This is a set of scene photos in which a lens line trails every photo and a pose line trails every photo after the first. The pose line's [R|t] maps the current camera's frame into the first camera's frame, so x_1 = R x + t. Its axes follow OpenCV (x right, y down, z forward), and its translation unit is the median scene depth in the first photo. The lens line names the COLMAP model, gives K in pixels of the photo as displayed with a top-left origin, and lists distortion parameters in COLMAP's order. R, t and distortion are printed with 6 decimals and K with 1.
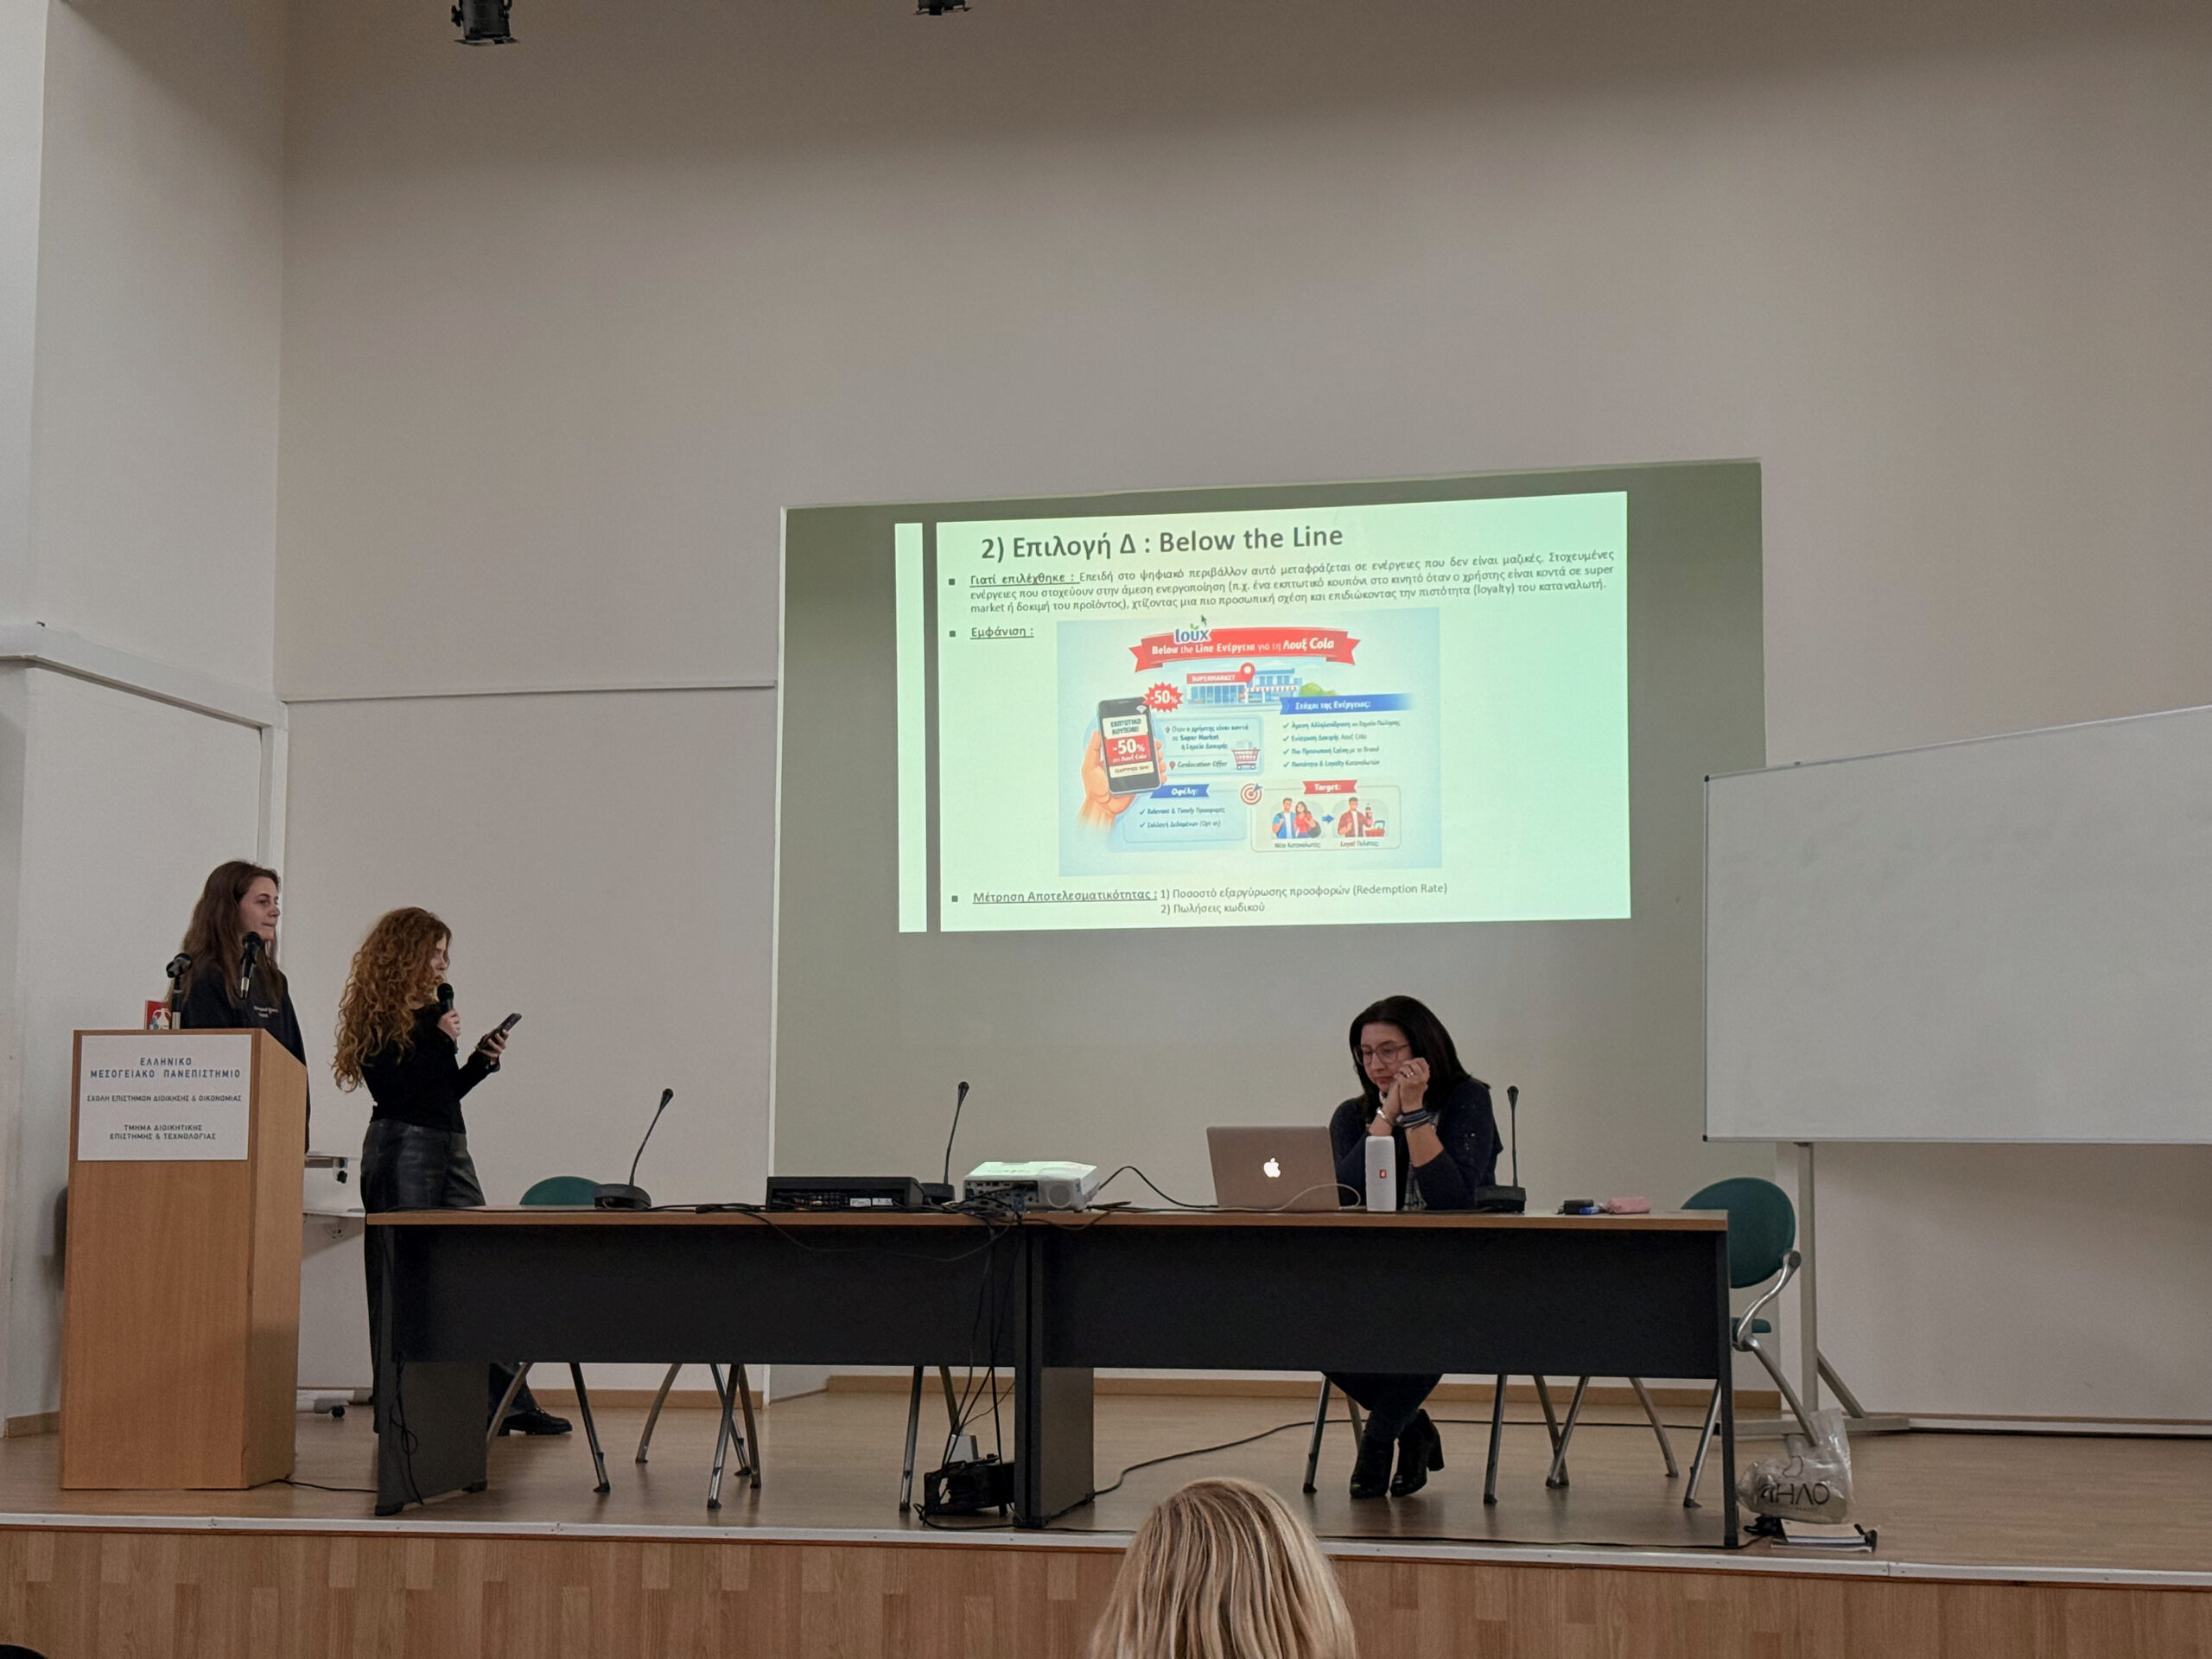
lens RADIAL K [[3067.1, 0, 1107.1], [0, 3067.1, 857.2], [0, 0, 1]] dist [0.181879, -0.318597]
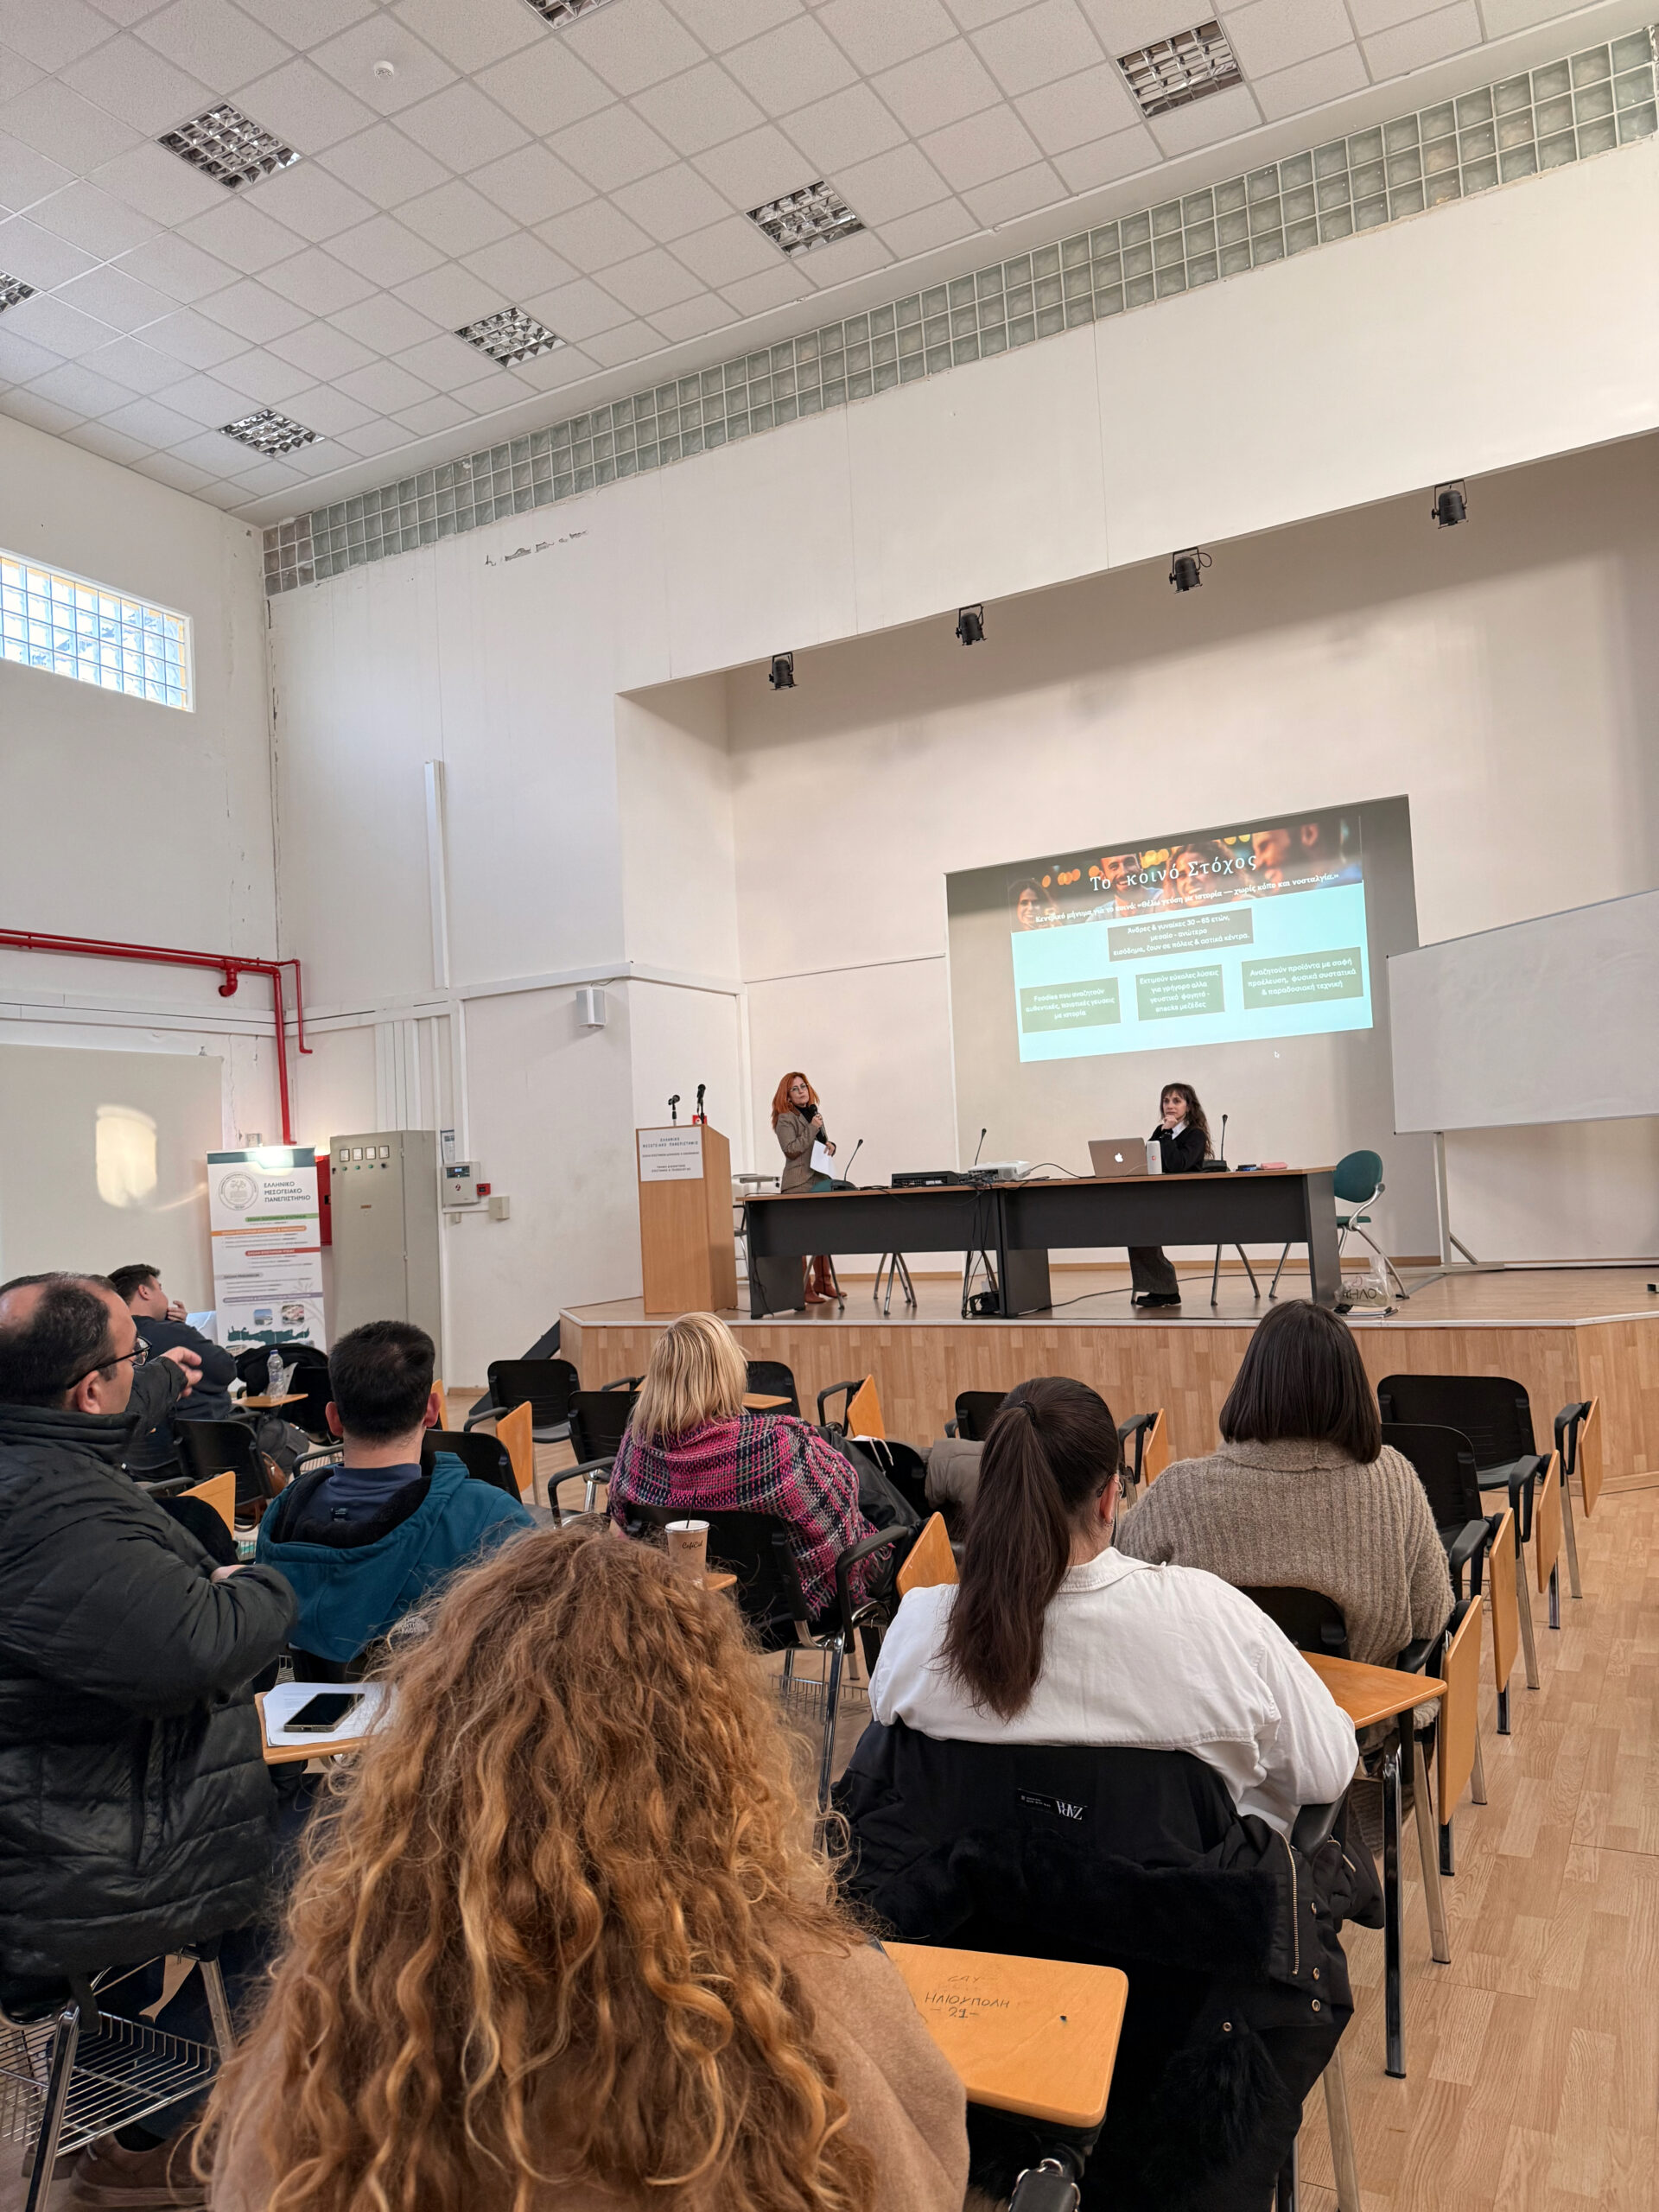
lens RADIAL K [[1539.4, 0, 830.4], [0, 1539.4, 1095.1], [0, 0, 1]] dist [0.157740, -0.279451]
pose [[0.953401, -0.069255, -0.293651, 0.192722], [0.082305, 0.996084, 0.032302, 0.002705], [0.290264, -0.054966, 0.955367, -0.128018]]
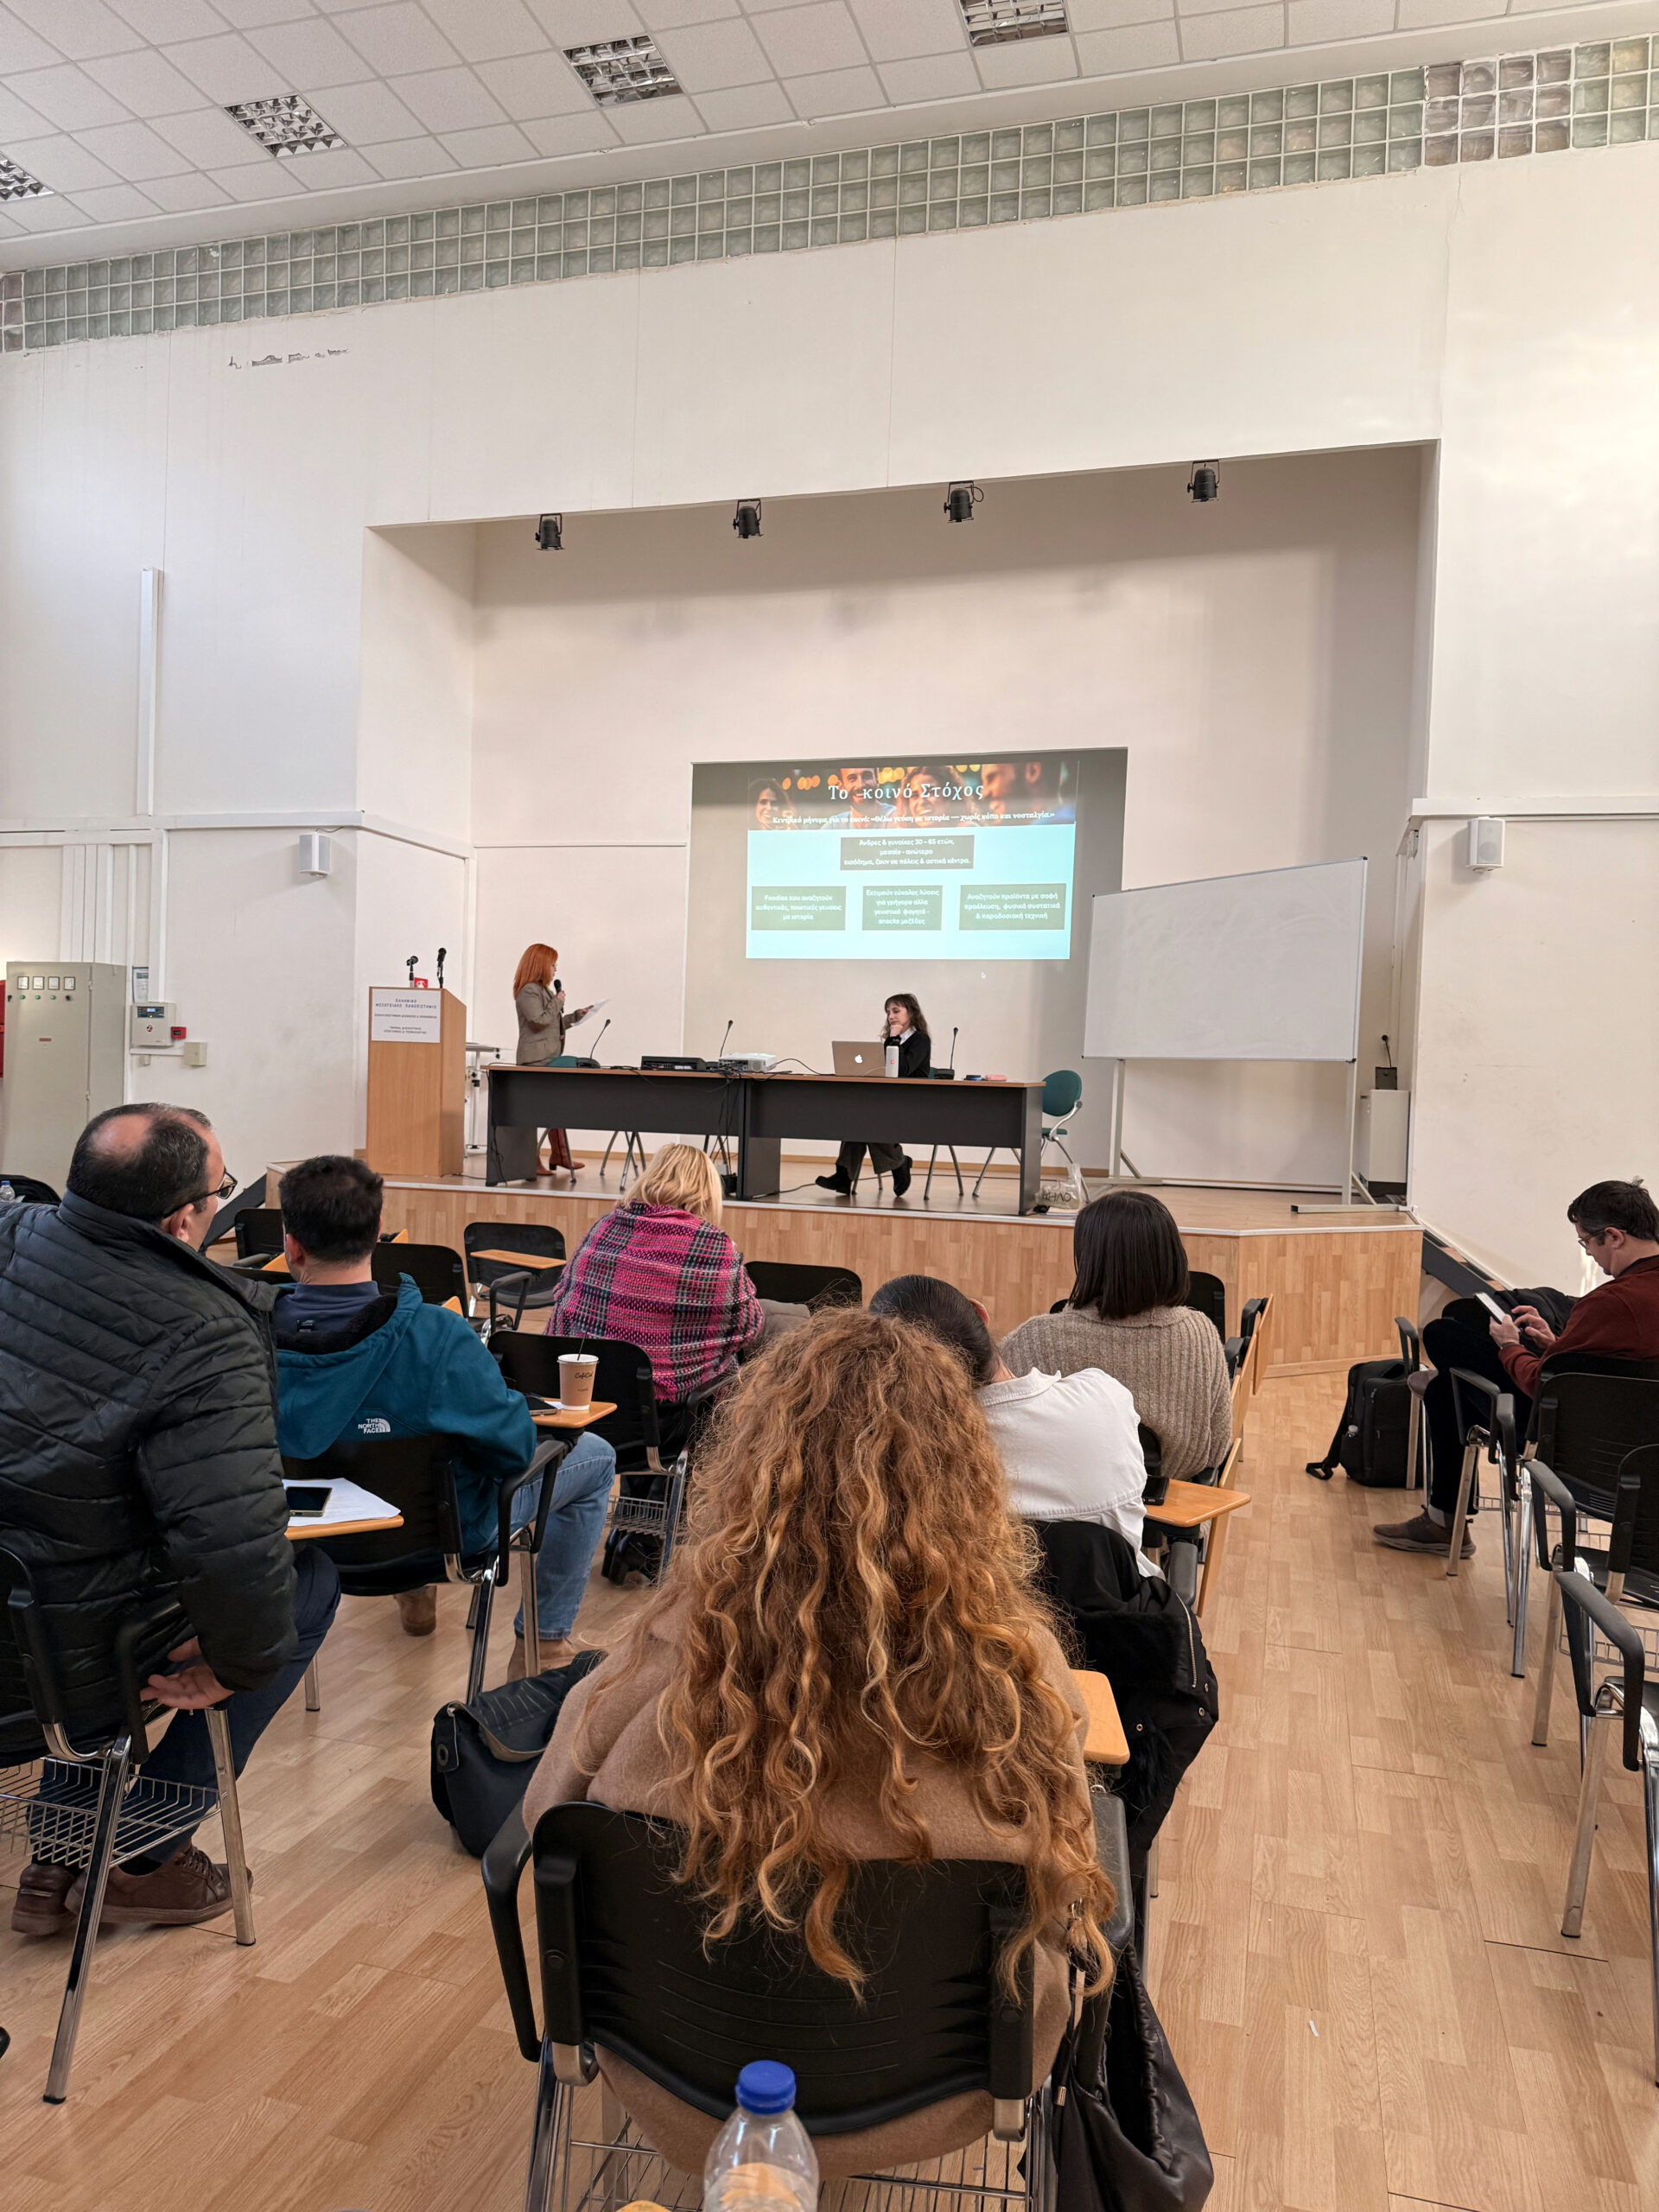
lens RADIAL K [[1548.0, 0, 815.3], [0, 1548.0, 1099.5], [0, 0, 1]] dist [0.127192, -0.189671]
pose [[0.995902, 0.032467, -0.084406, 0.128701], [-0.022827, 0.993360, 0.112761, -0.001852], [0.087506, -0.110373, 0.990031, -0.193088]]
